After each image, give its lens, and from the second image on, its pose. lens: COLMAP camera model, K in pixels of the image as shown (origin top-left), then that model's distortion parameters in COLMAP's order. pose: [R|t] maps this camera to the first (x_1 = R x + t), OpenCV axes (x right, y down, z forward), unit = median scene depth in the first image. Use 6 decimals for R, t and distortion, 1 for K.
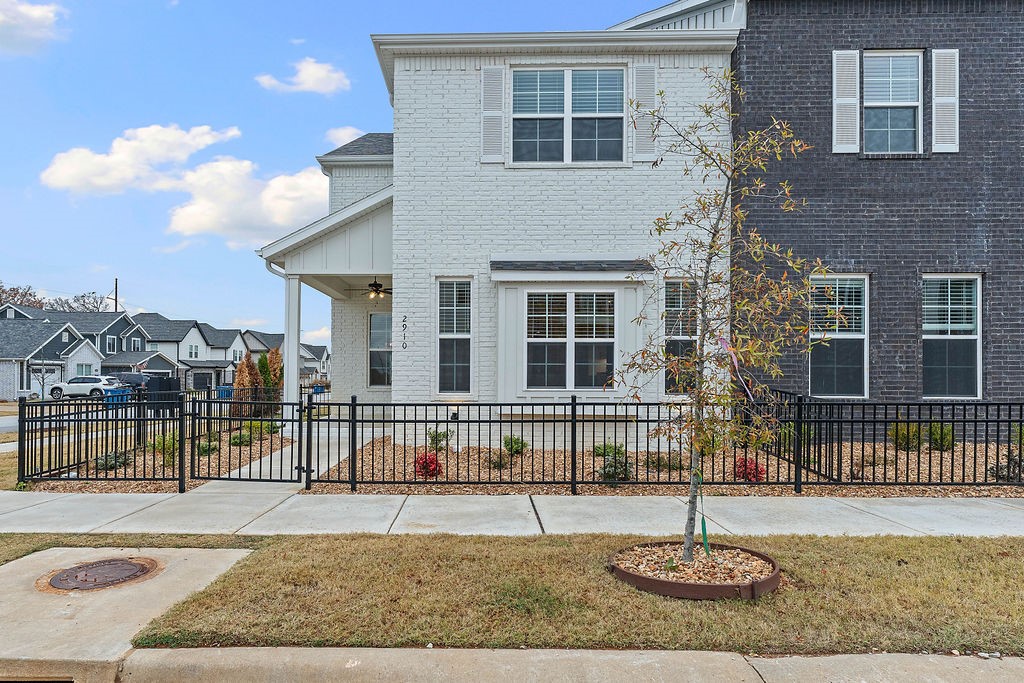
lens RADIAL K [[553.5, 0, 483.0], [0, 553.5, 372.0], [0, 0, 1]] dist [-0.002928, 0.001357]
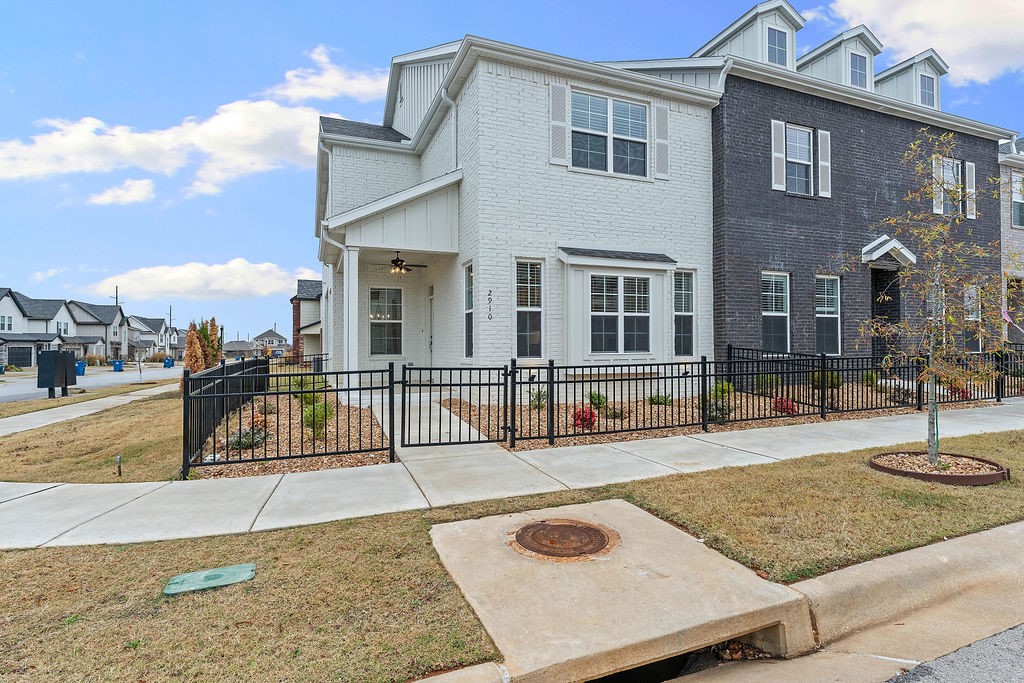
lens RADIAL K [[465.7, 0, 510.3], [0, 465.7, 340.7], [0, 0, 1]] dist [0.001115, -0.000360]
pose [[0.929958, -0.005502, 0.367626, -0.465826], [0.007691, 0.999960, -0.004490, 0.005542], [-0.367586, 0.007003, 0.929963, 0.108295]]
